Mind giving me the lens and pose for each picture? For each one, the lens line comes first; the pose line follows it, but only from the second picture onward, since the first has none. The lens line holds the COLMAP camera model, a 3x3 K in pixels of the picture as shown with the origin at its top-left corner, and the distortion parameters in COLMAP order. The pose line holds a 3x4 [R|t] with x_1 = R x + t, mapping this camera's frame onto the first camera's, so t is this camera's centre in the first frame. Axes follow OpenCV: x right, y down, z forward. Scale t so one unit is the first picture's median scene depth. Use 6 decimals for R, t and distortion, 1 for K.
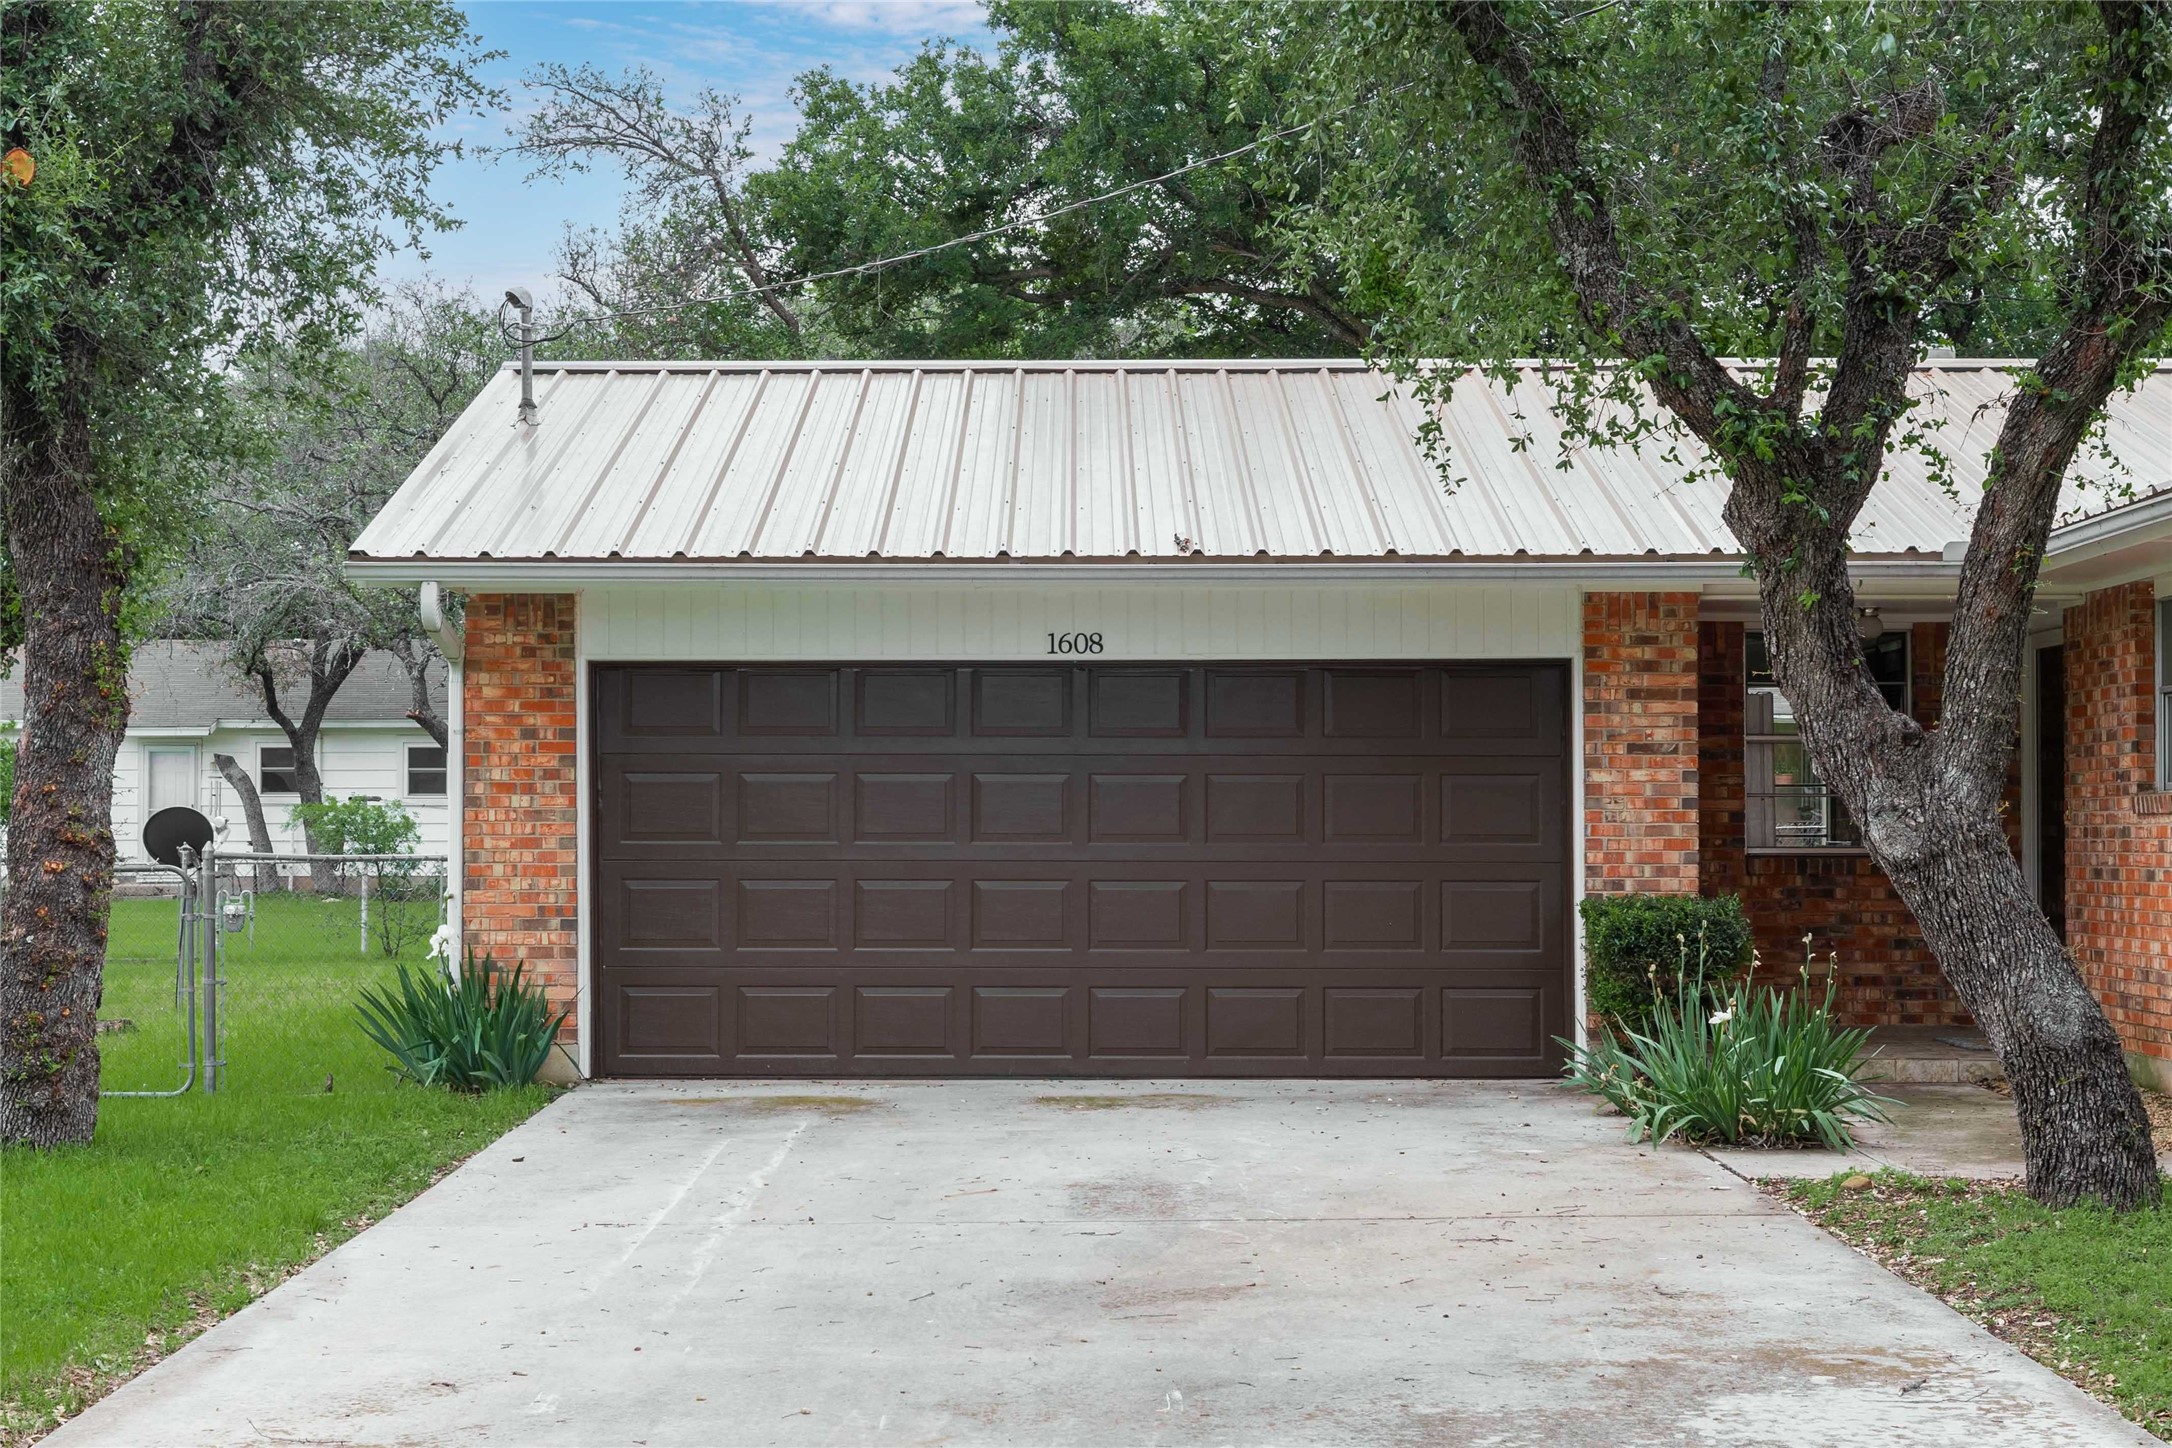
lens RADIAL K [[3370.6, 0, 1086.0], [0, 3370.6, 724.0], [0, 0, 1]] dist [0.025929, -0.011576]
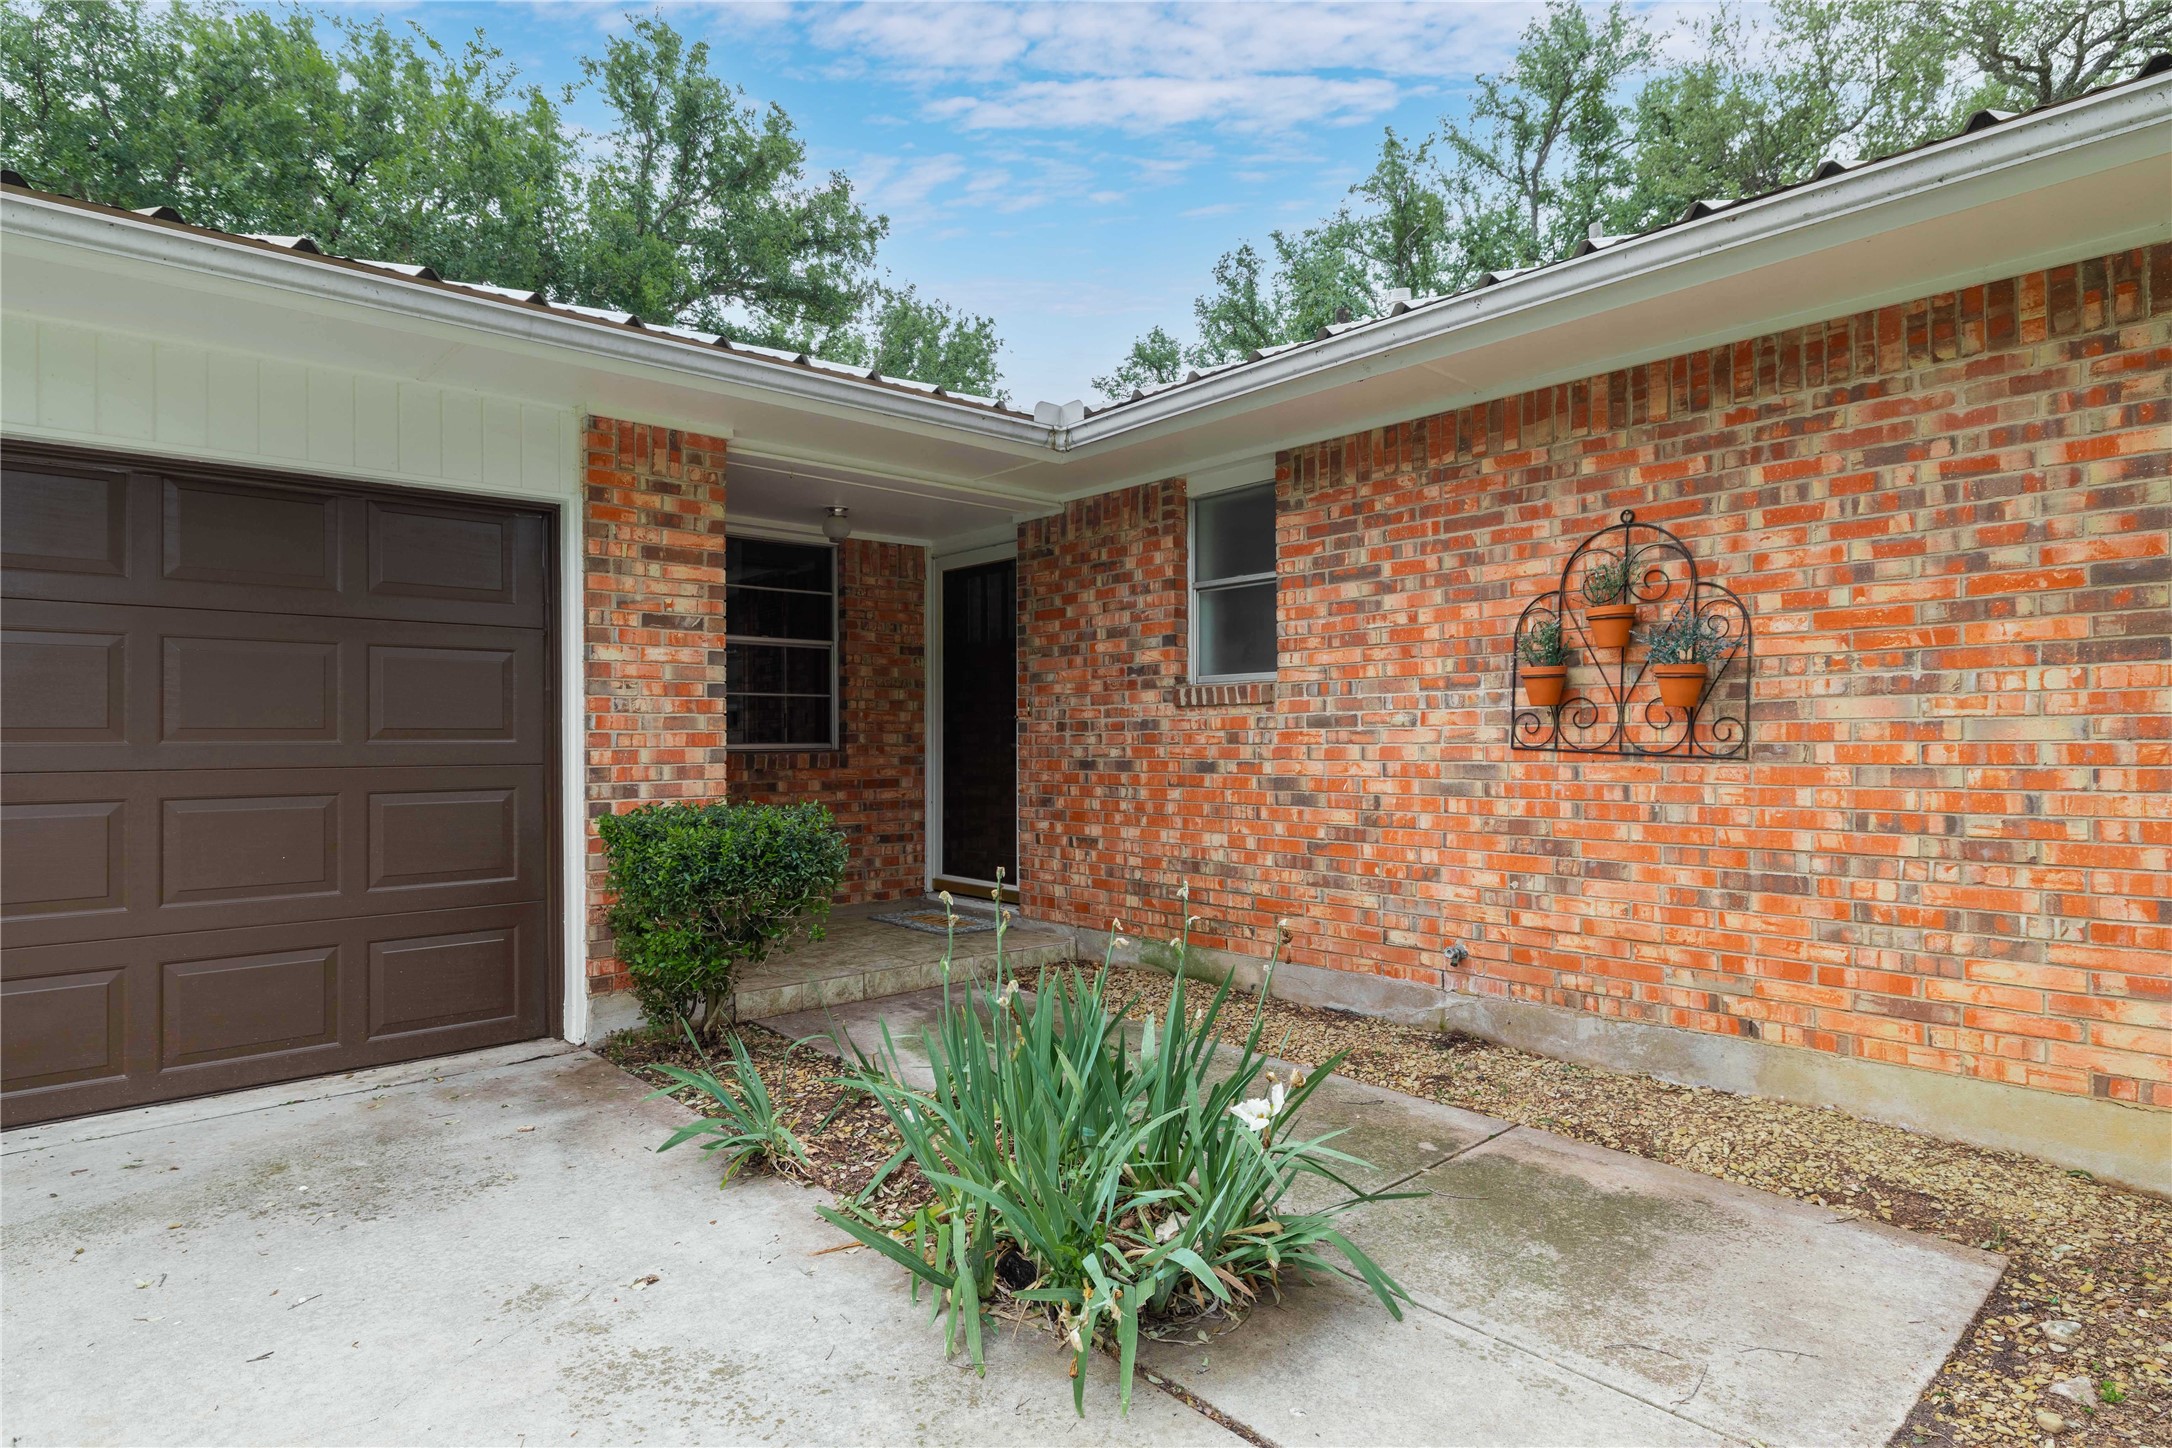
lens RADIAL K [[1181.1, 0, 1086.0], [0, 1181.1, 724.0], [0, 0, 1]] dist [-0.002694, -0.000527]
pose [[0.740446, 0.003763, 0.672106, 0.050508], [-0.016038, 0.999799, 0.012072, 0.026854], [-0.671925, -0.019718, 0.740357, 0.722095]]
